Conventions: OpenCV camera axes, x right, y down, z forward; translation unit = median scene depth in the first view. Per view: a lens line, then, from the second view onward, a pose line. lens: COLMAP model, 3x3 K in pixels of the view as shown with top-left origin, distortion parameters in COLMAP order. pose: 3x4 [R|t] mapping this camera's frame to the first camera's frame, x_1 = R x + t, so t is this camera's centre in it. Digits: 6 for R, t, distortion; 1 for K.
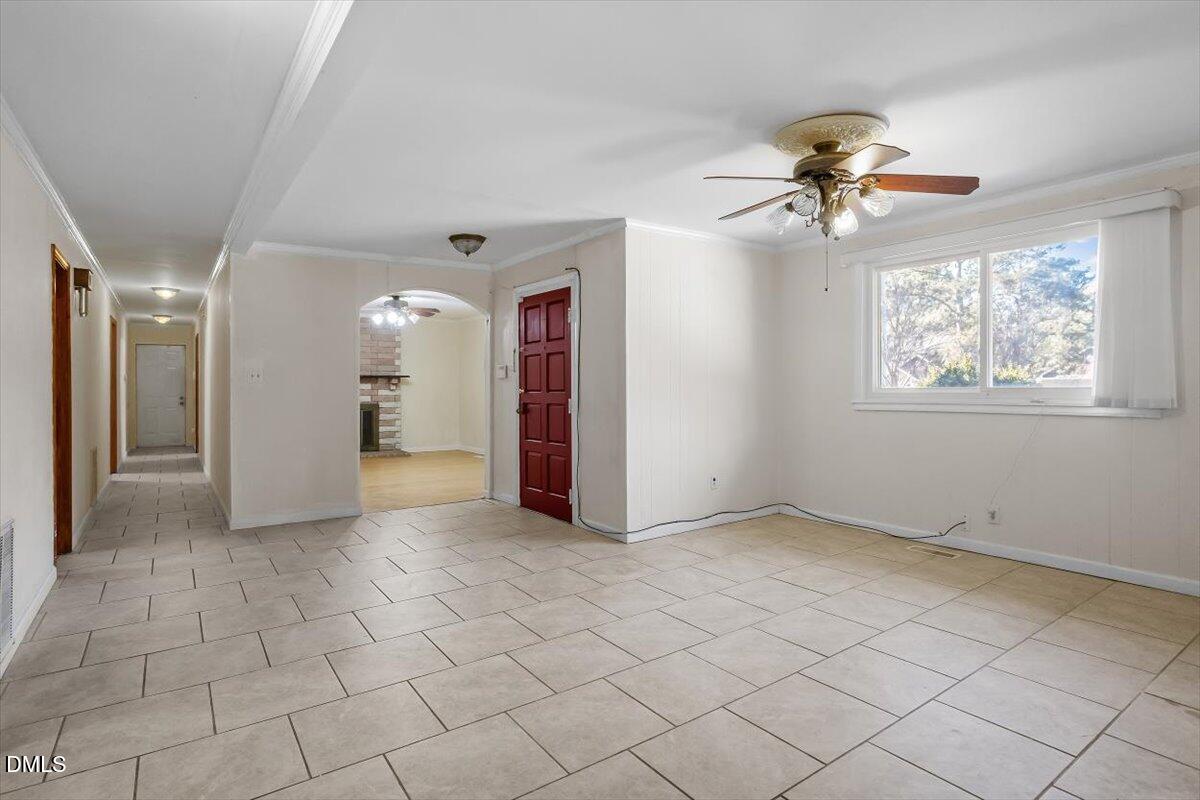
lens RADIAL K [[604.6, 0, 570.3], [0, 604.6, 387.2], [0, 0, 1]] dist [-0.013867, 0.000194]
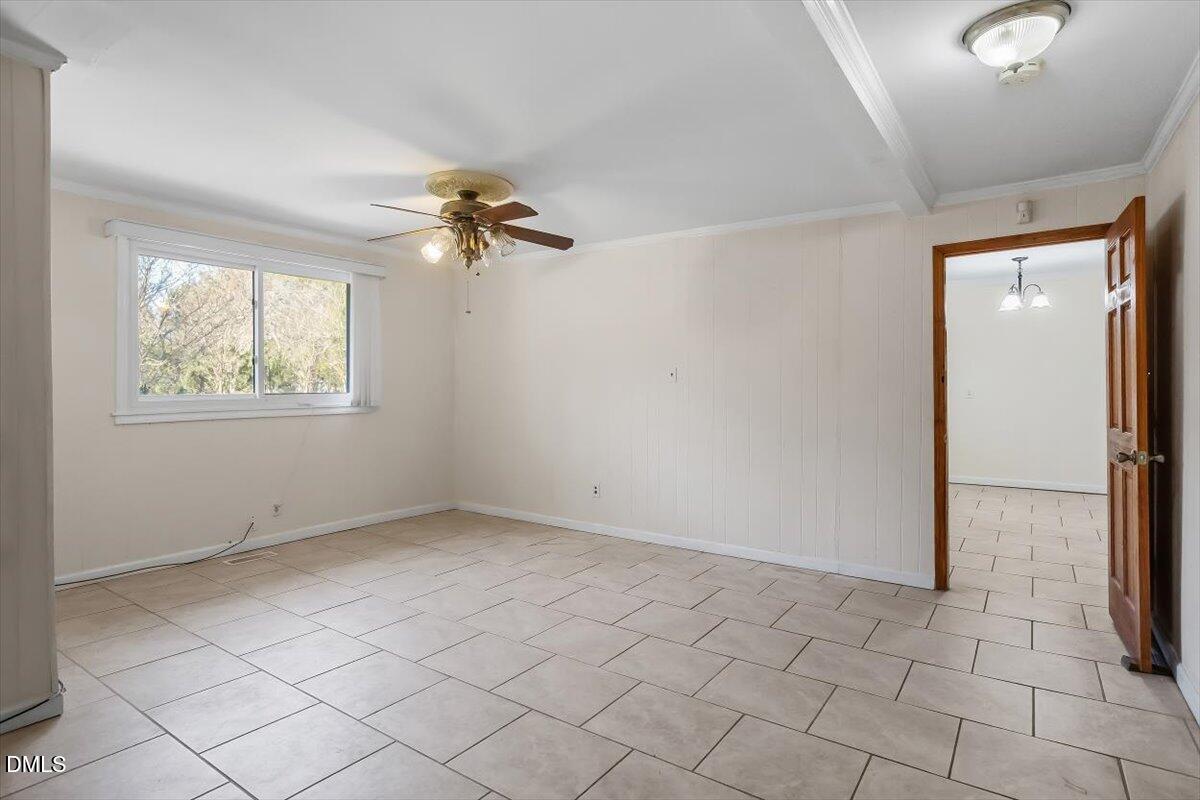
lens RADIAL K [[642.5, 0, 596.8], [0, 642.5, 387.3], [0, 0, 1]] dist [-0.002935, -0.000361]
pose [[-0.377005, 0.003797, 0.926204, -0.443420], [0.004210, 0.999988, -0.002386, -0.004246], [-0.926202, 0.003000, -0.377016, 0.635828]]
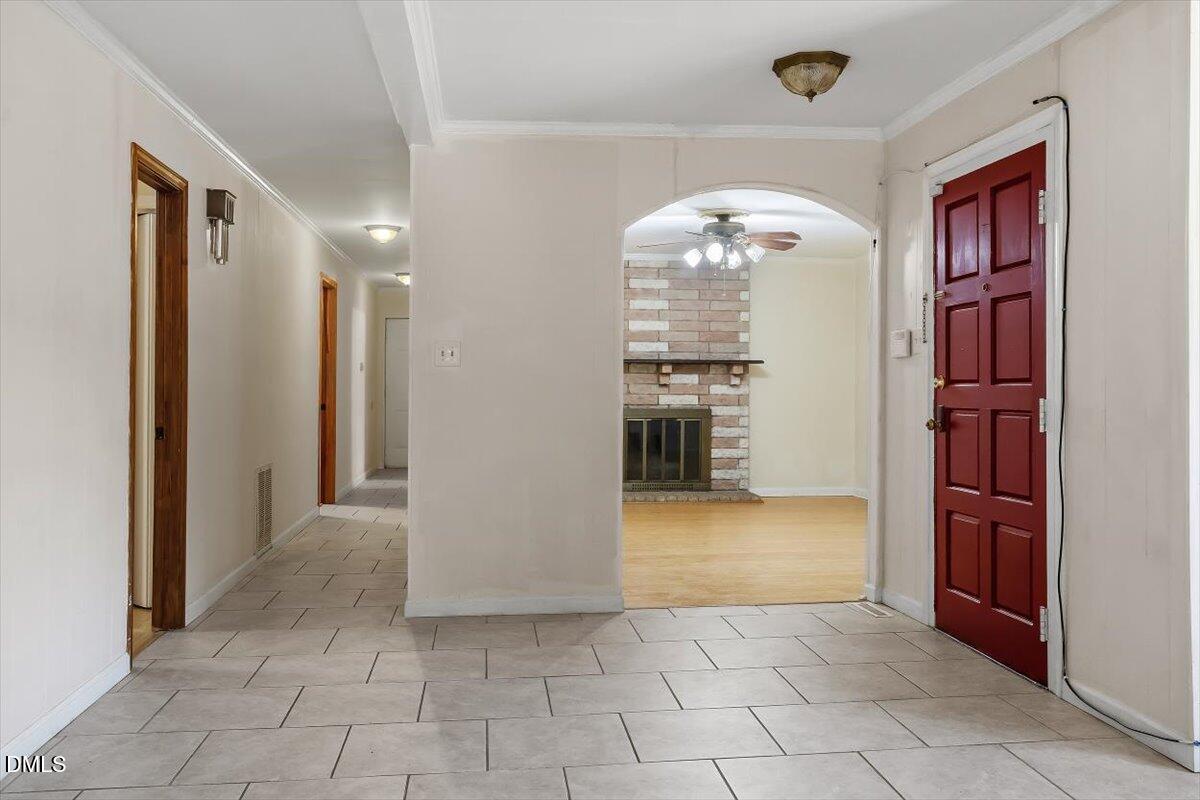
lens RADIAL K [[993.2, 0, 598.1], [0, 993.2, 376.8], [0, 0, 1]] dist [-0.009777, 0.041513]
pose [[0.891005, 0.000918, -0.453992, 0.035252], [-0.005414, 0.999948, -0.008603, 0.010257], [0.453961, 0.010124, 0.890964, 0.197546]]
